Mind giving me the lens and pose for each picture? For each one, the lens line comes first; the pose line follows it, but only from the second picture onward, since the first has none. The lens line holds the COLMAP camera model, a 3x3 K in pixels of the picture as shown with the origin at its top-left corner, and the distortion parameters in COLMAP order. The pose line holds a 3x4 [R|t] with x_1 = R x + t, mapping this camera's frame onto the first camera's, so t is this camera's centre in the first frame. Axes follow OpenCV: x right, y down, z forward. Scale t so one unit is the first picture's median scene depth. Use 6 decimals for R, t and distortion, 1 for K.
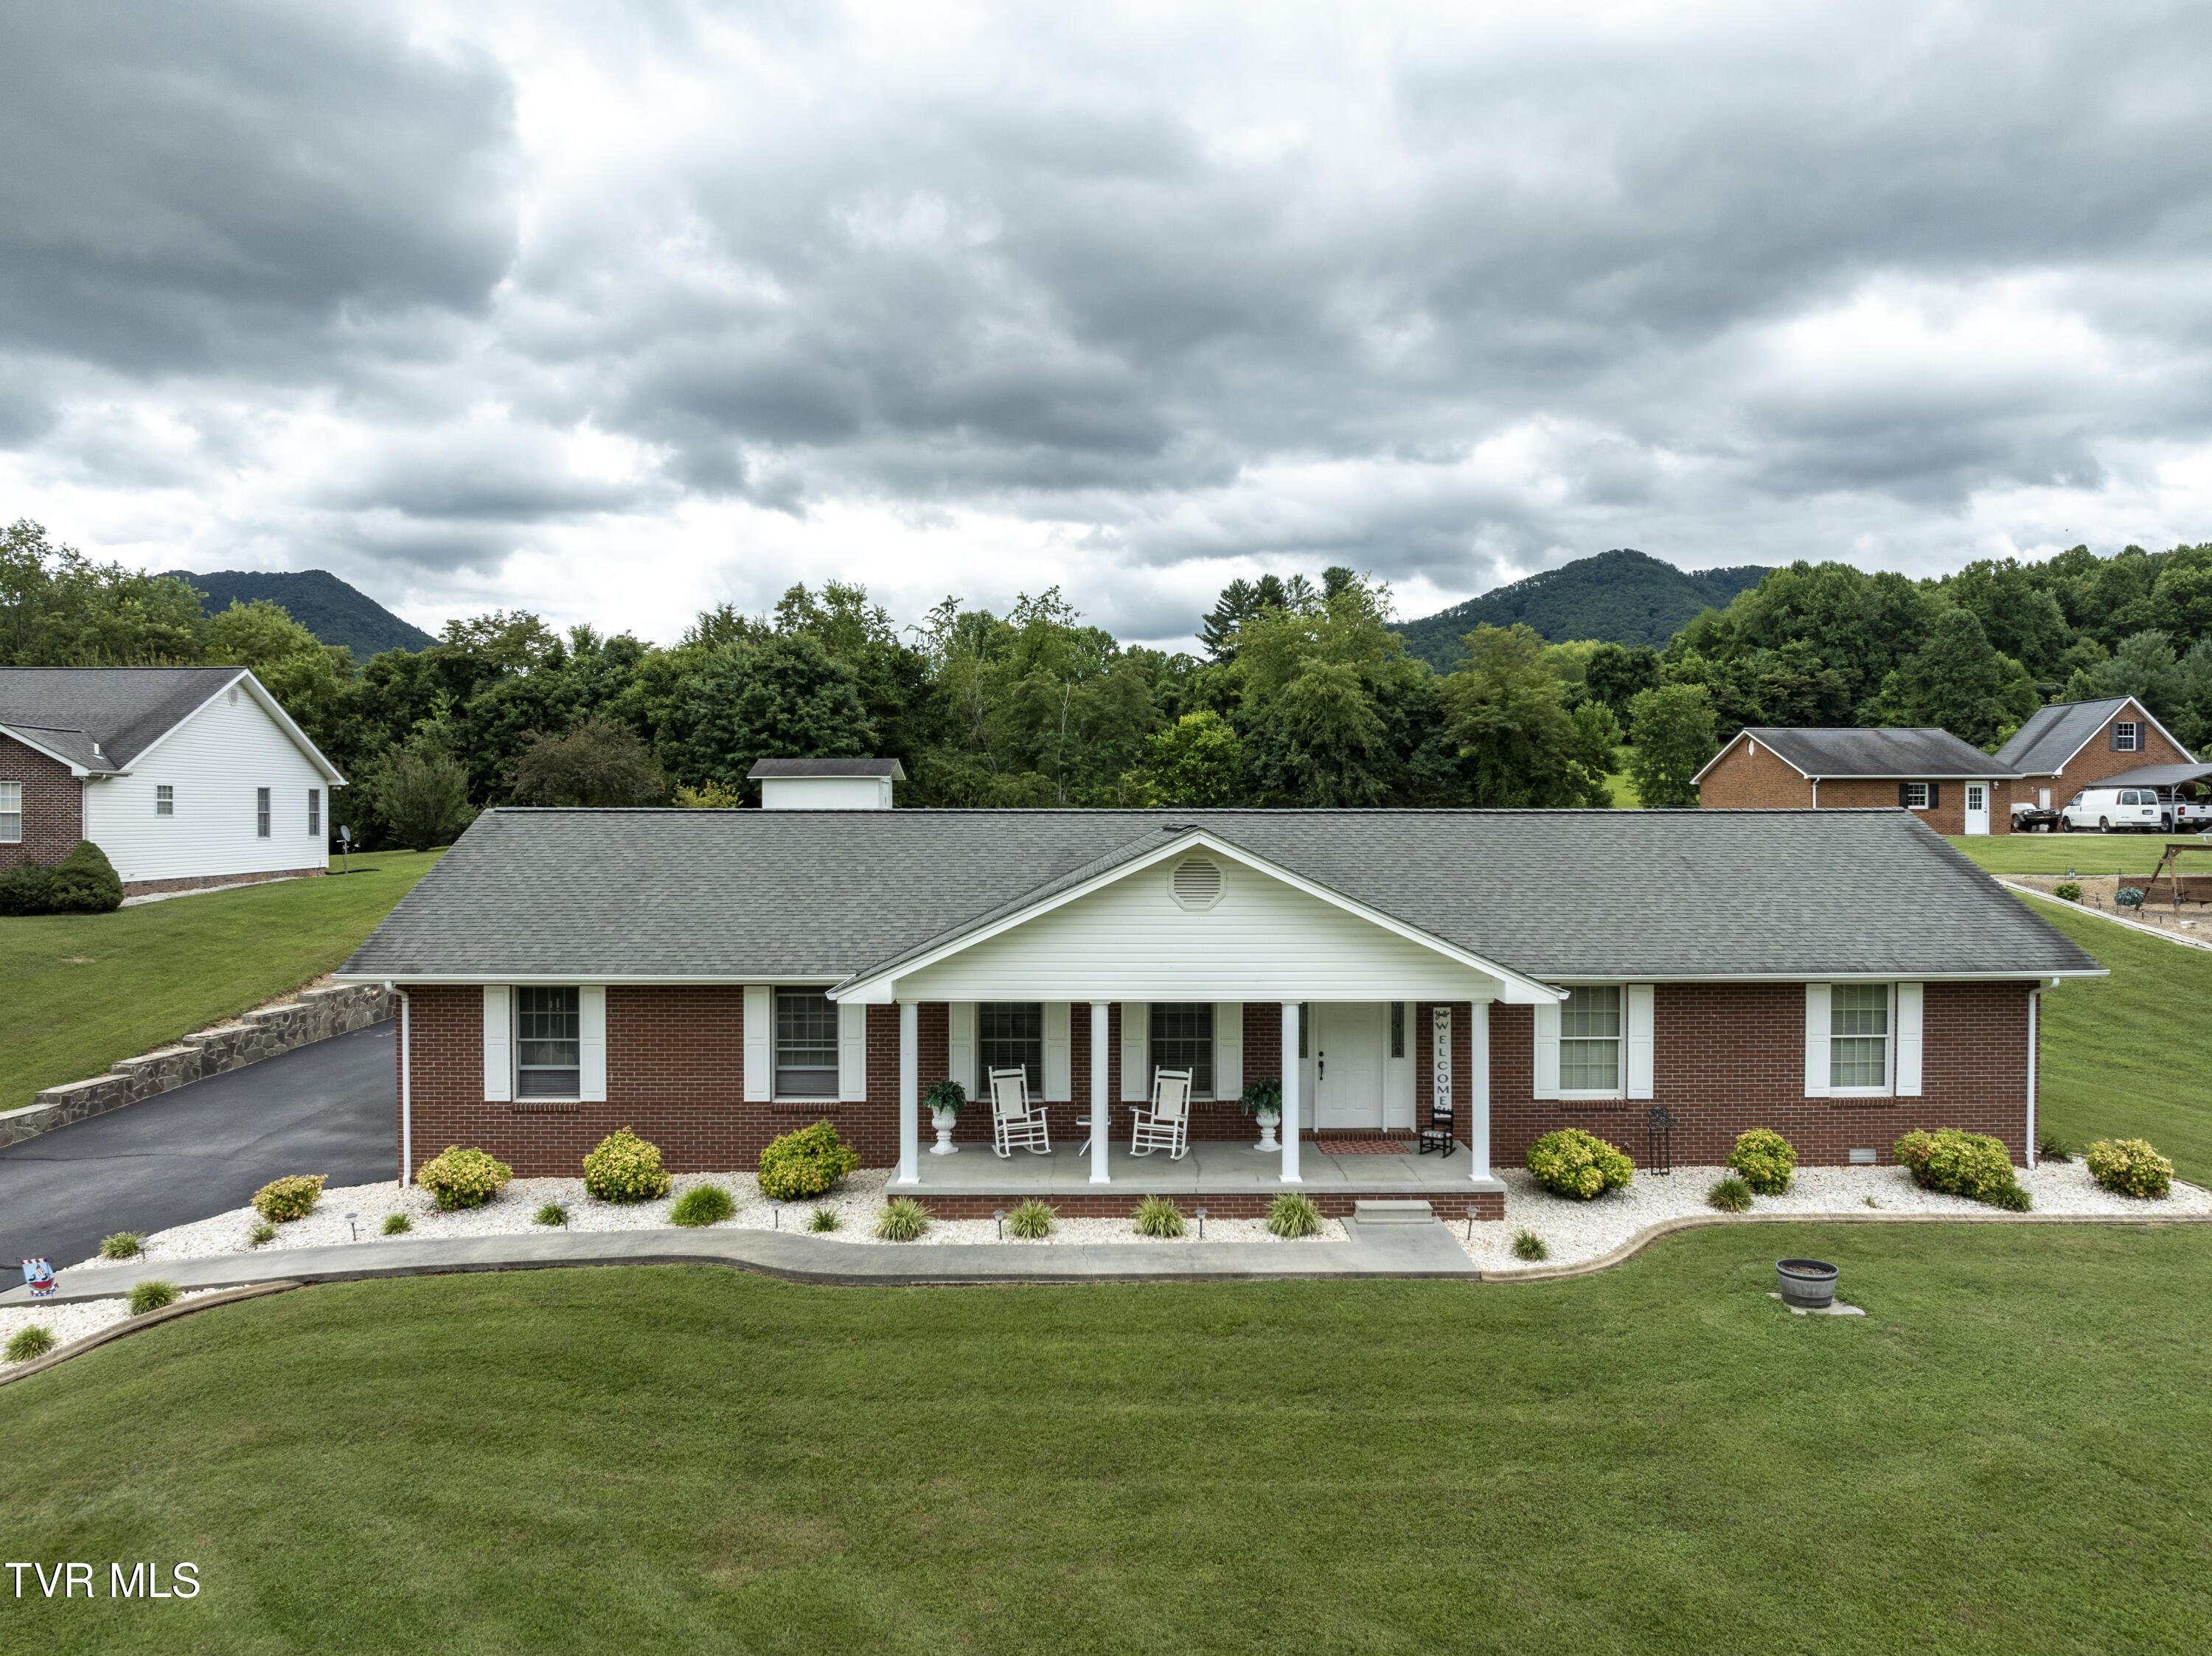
lens RADIAL K [[1575.4, 0, 1125.3], [0, 1575.4, 837.6], [0, 0, 1]] dist [-0.030179, -0.007042]
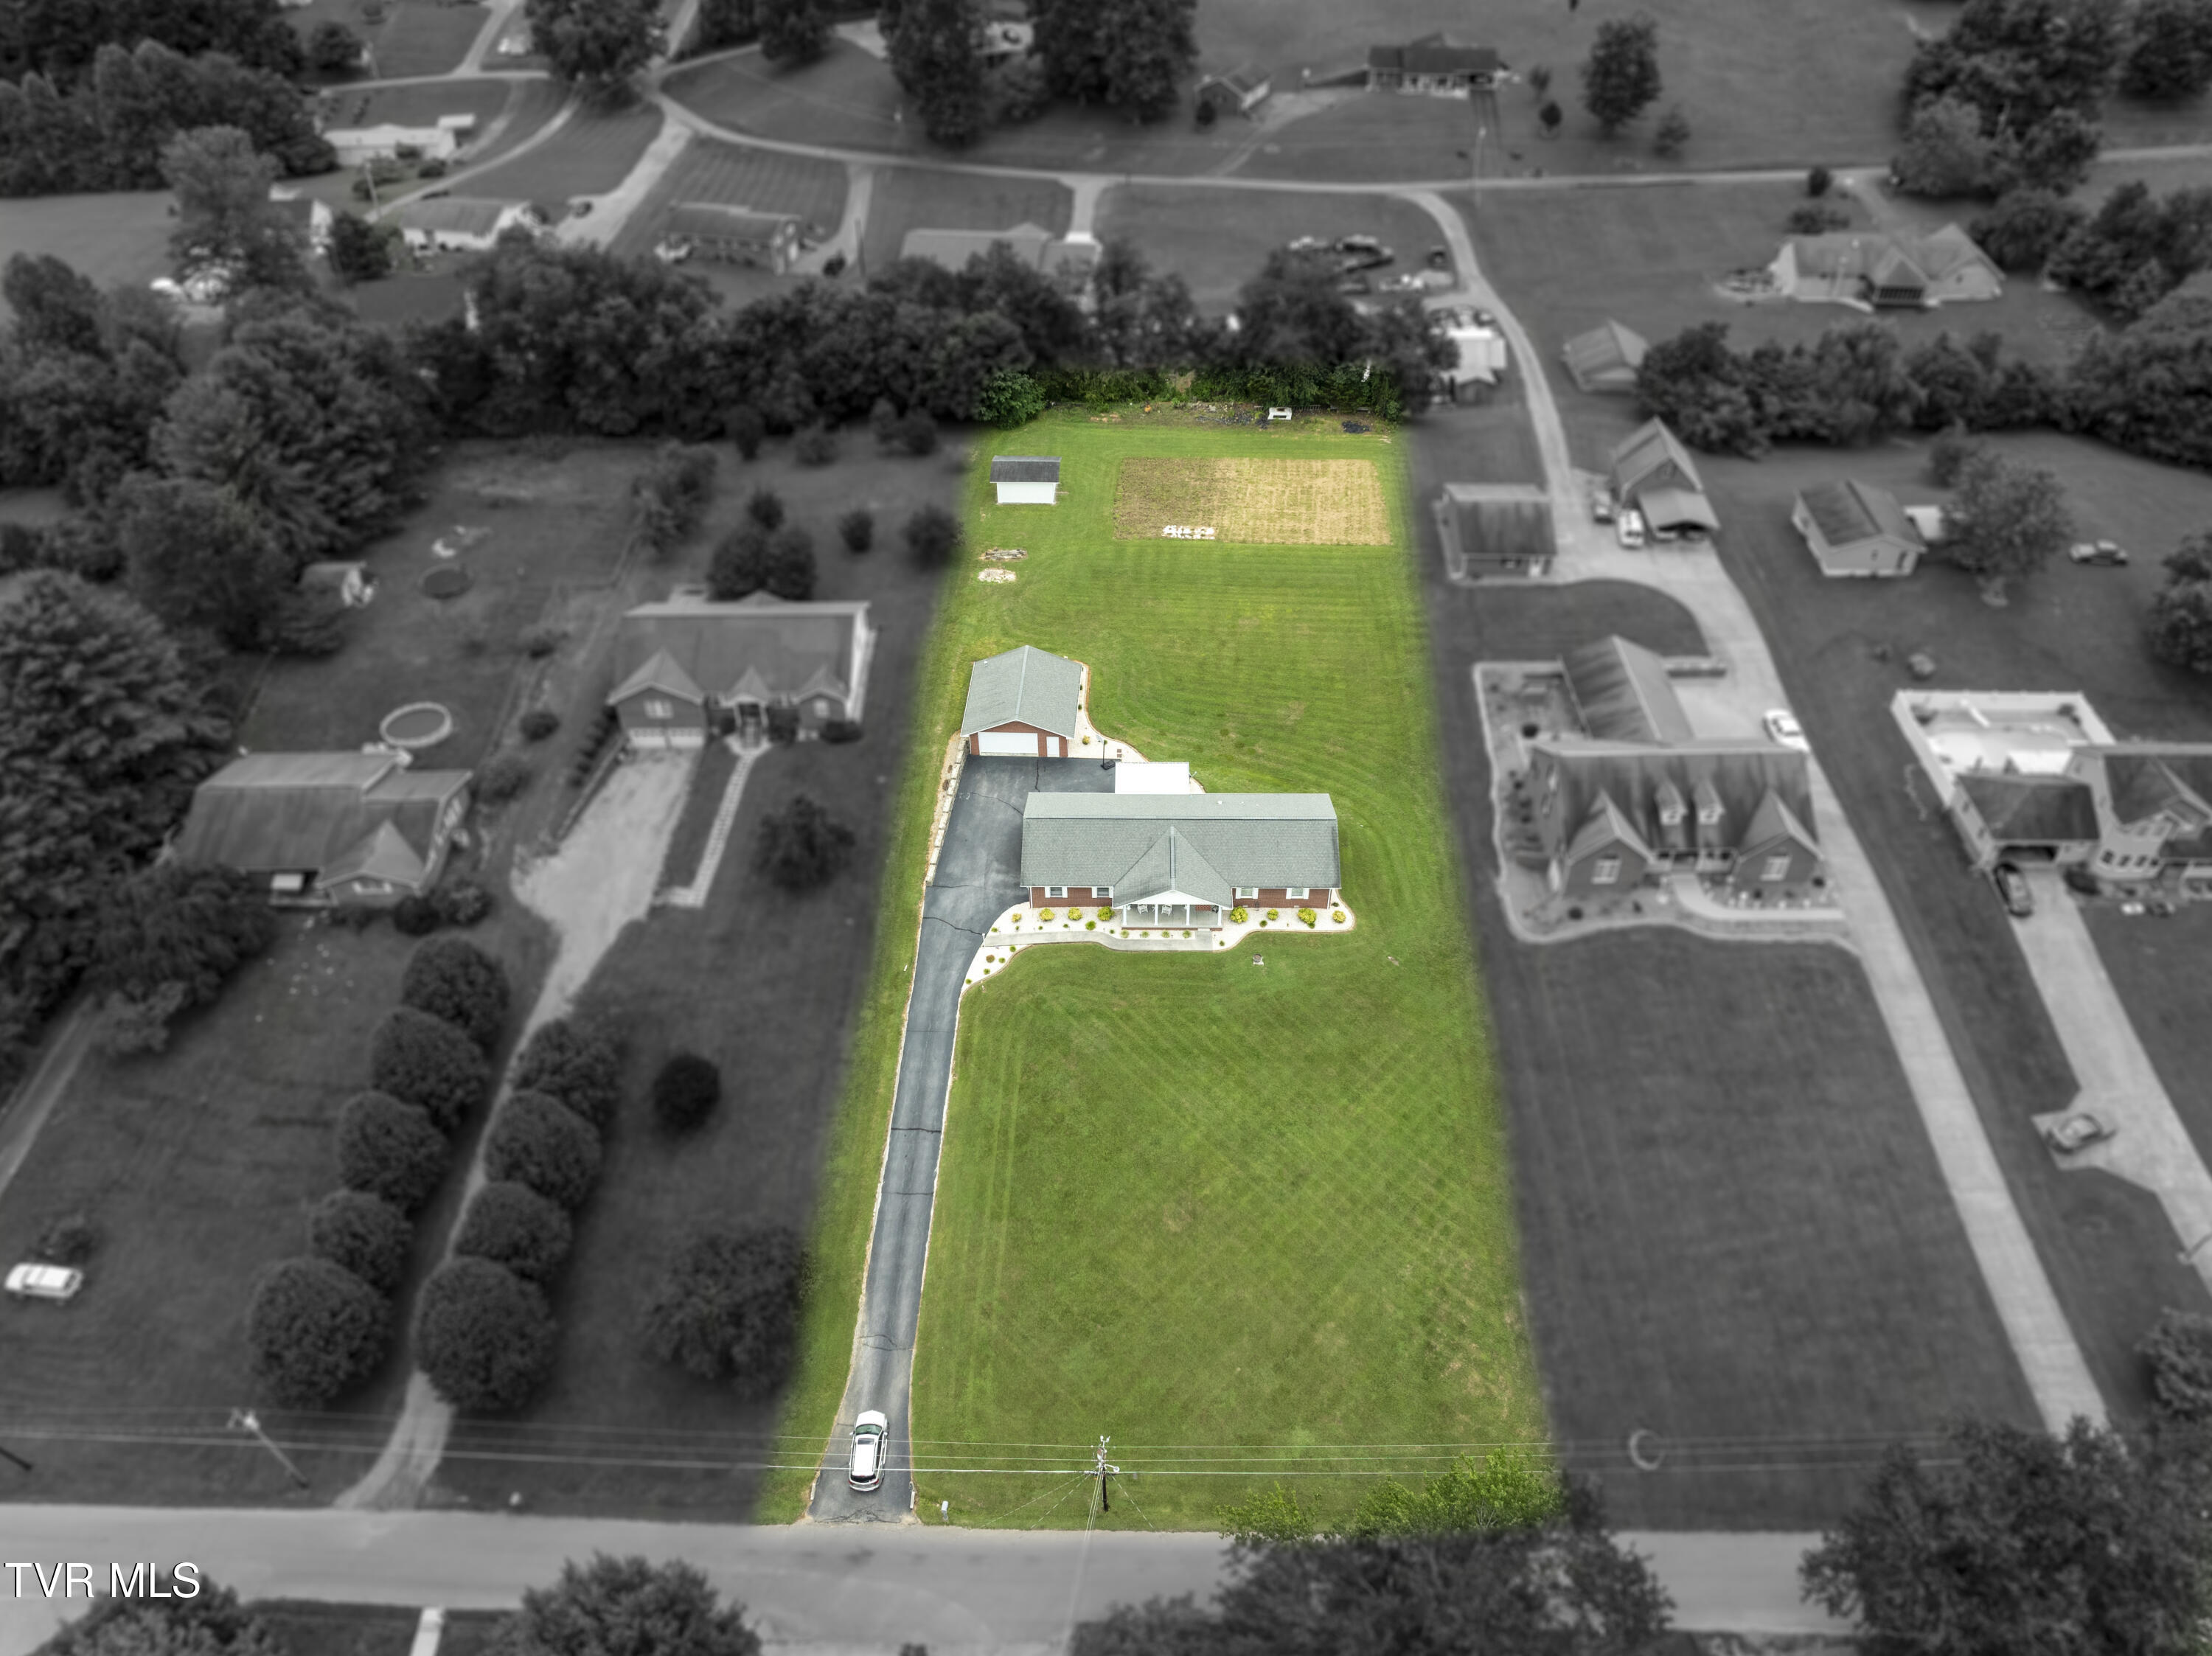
lens RADIAL K [[1575.4, 0, 1125.3], [0, 1575.4, 837.6], [0, 0, 1]] dist [-0.030179, -0.007042]
pose [[0.999478, 0.019195, -0.025968, 0.003260], [0.002450, 0.756772, 0.653674, -0.837475], [0.032199, -0.653397, 0.756330, -0.706375]]
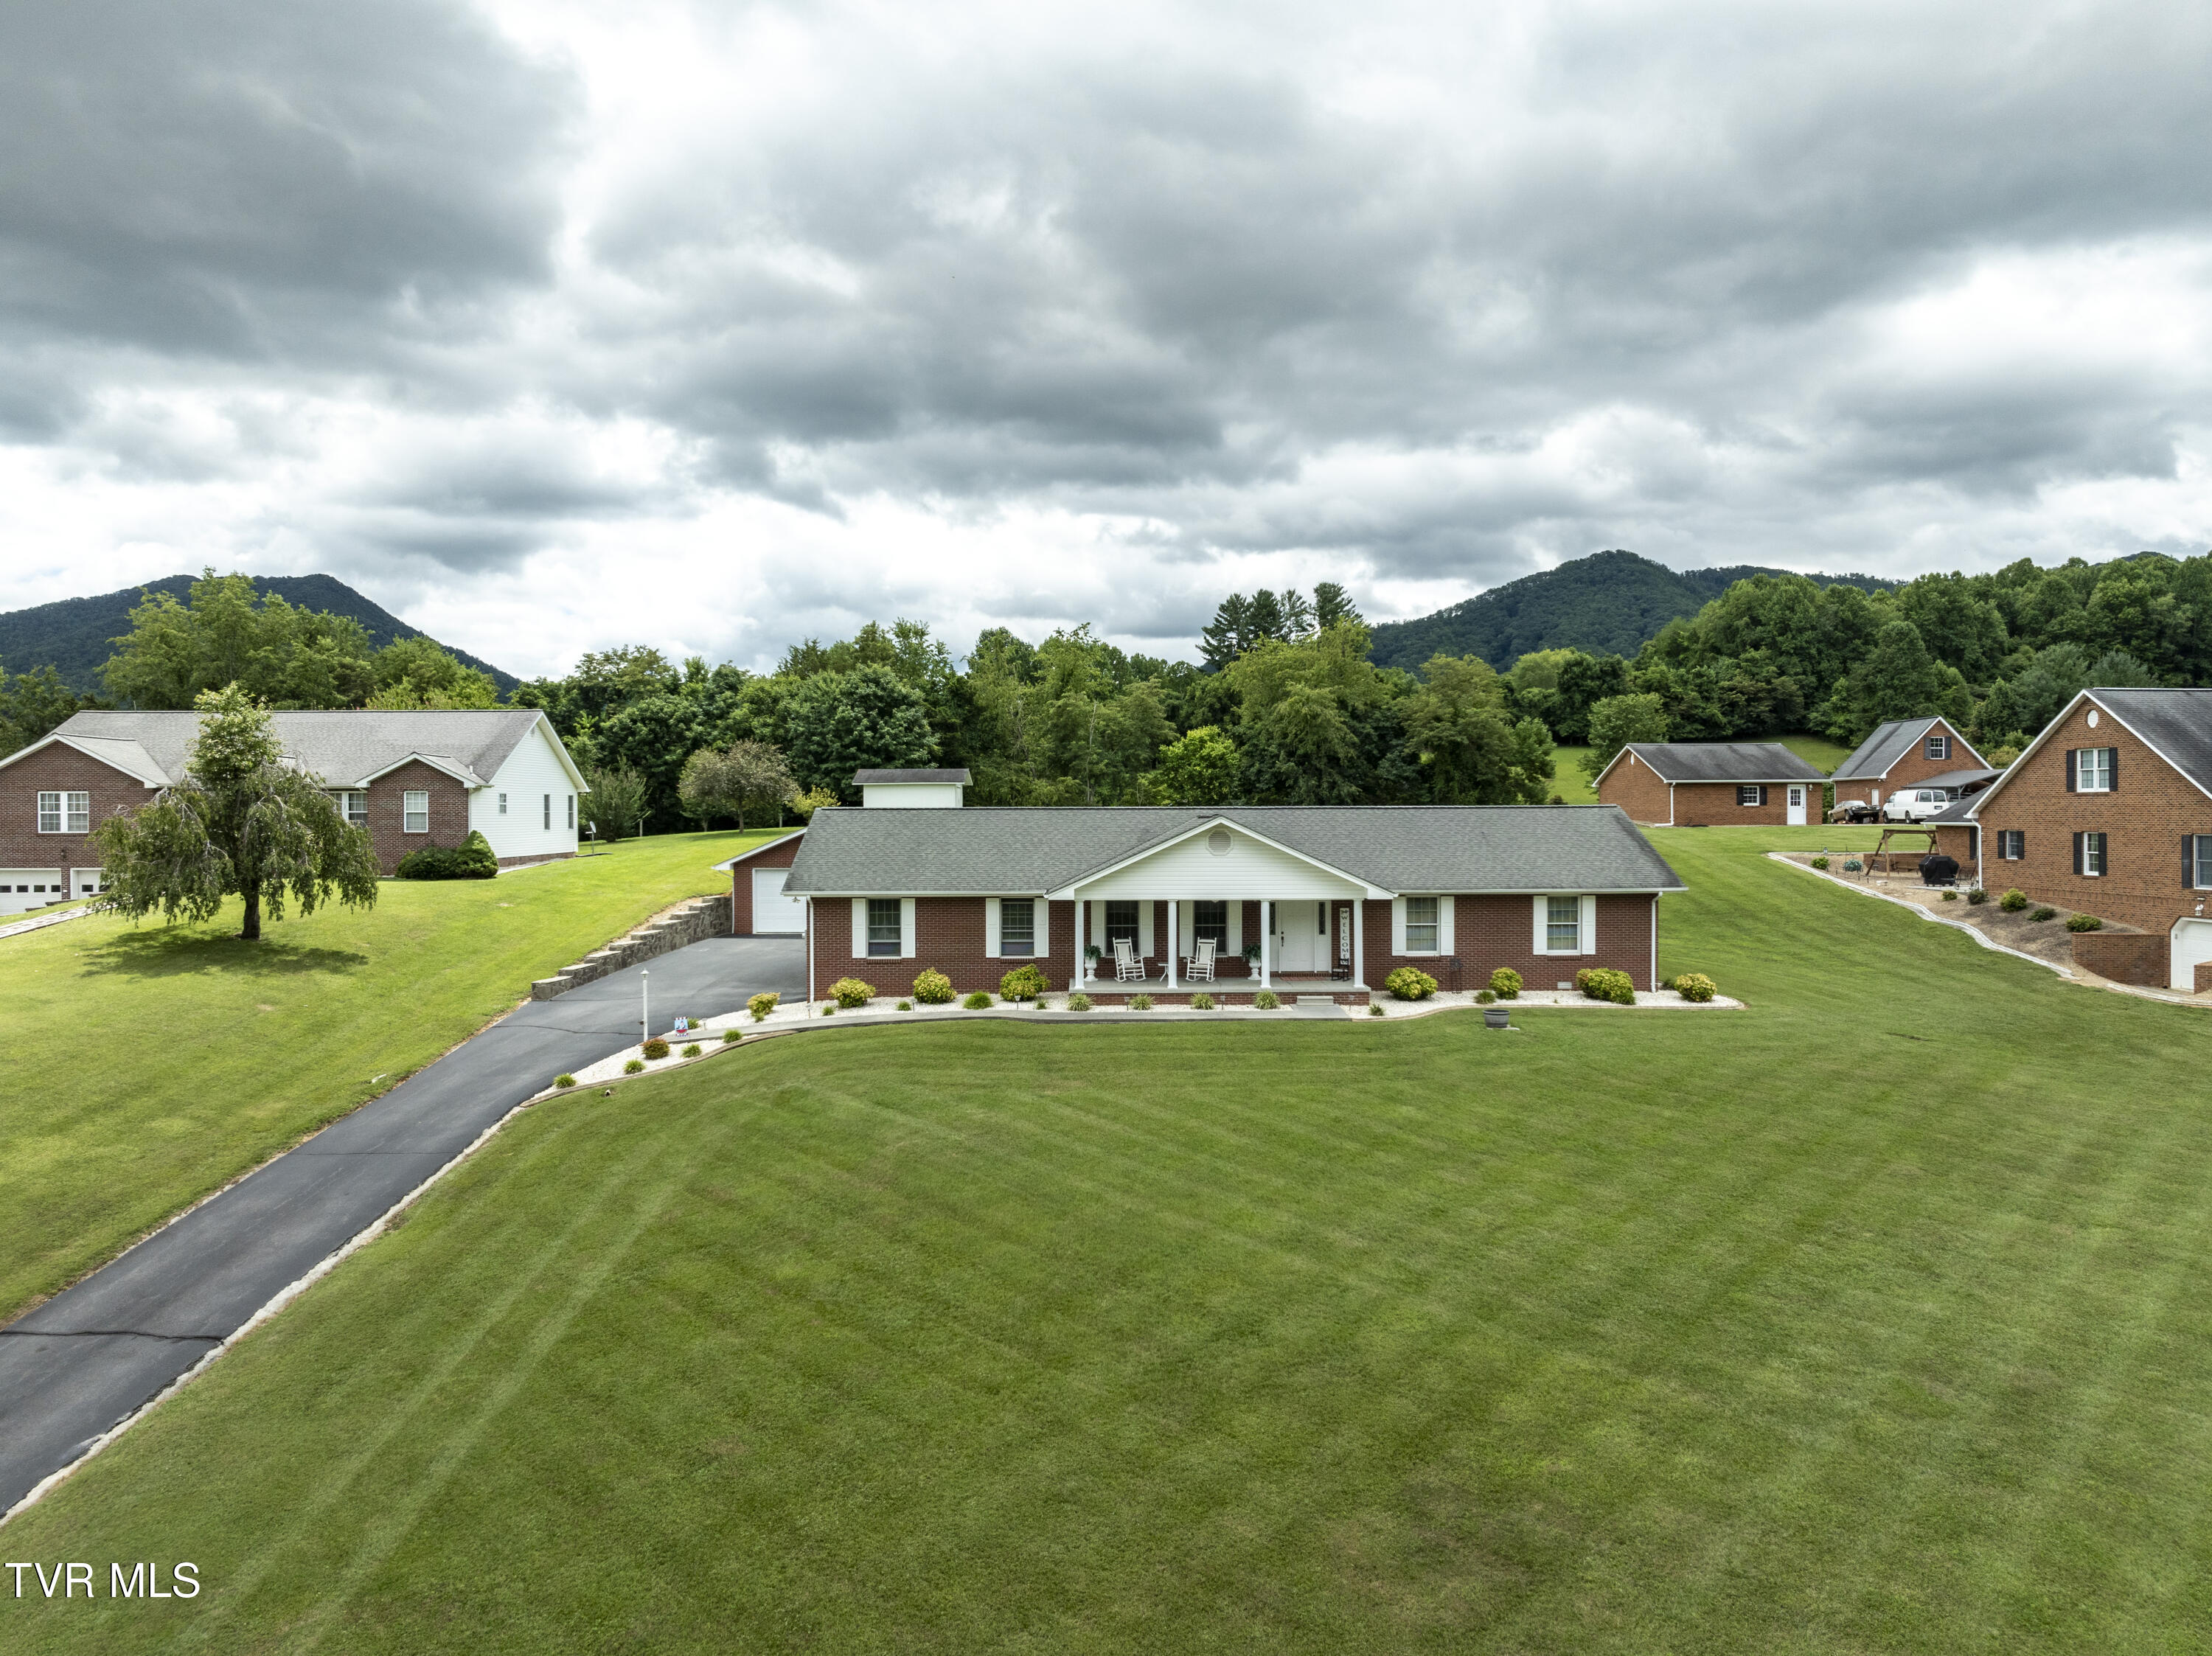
lens RADIAL K [[1568.2, 0, 1128.3], [0, 1568.2, 828.9], [0, 0, 1]] dist [0.000576, -0.060480]
pose [[0.999988, -0.003296, 0.003501, -0.016886], [0.003315, 0.999980, -0.005306, 0.004533], [-0.003483, 0.005318, 0.999980, -0.219521]]
